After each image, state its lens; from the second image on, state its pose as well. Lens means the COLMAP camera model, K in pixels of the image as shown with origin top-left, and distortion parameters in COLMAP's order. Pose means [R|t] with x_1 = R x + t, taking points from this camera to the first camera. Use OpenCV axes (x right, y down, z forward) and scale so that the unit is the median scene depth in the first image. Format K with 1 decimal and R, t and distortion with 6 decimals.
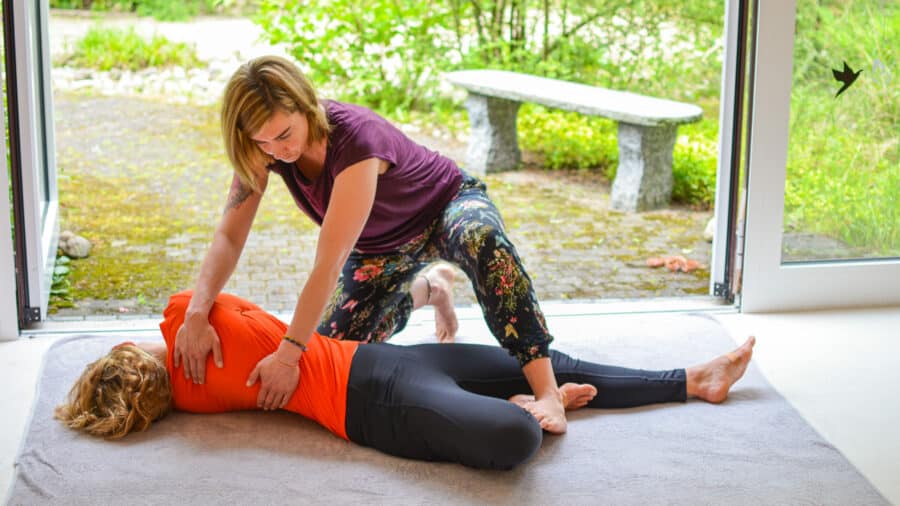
lens RADIAL K [[1248.6, 0, 450.0], [0, 1248.6, 253.0], [0, 0, 1]] dist [-0.142444, 0.000144]
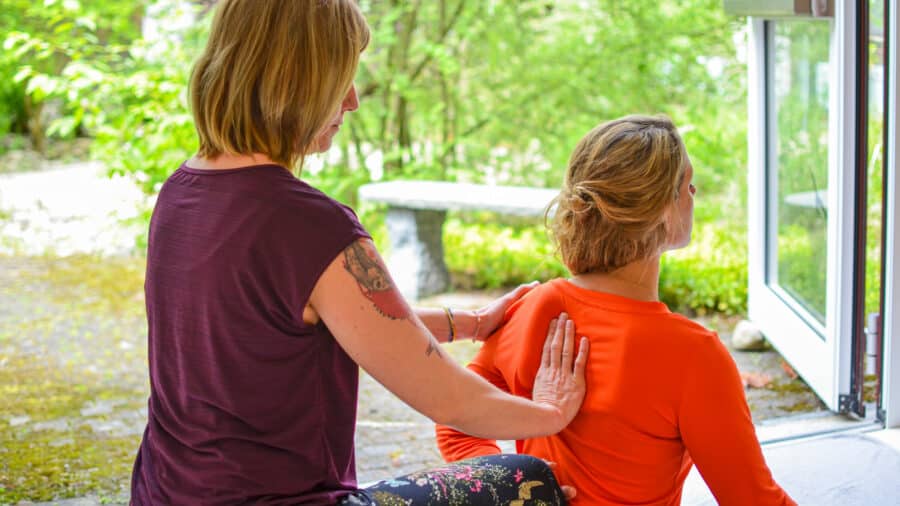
lens RADIAL K [[1248.6, 0, 450.0], [0, 1248.6, 253.0], [0, 0, 1]] dist [-0.142444, 0.000144]
pose [[0.980938, -0.077127, 0.178358, -0.130069], [0.096165, 0.990262, -0.100669, -0.008552], [-0.168857, 0.115902, 0.978802, 0.194749]]
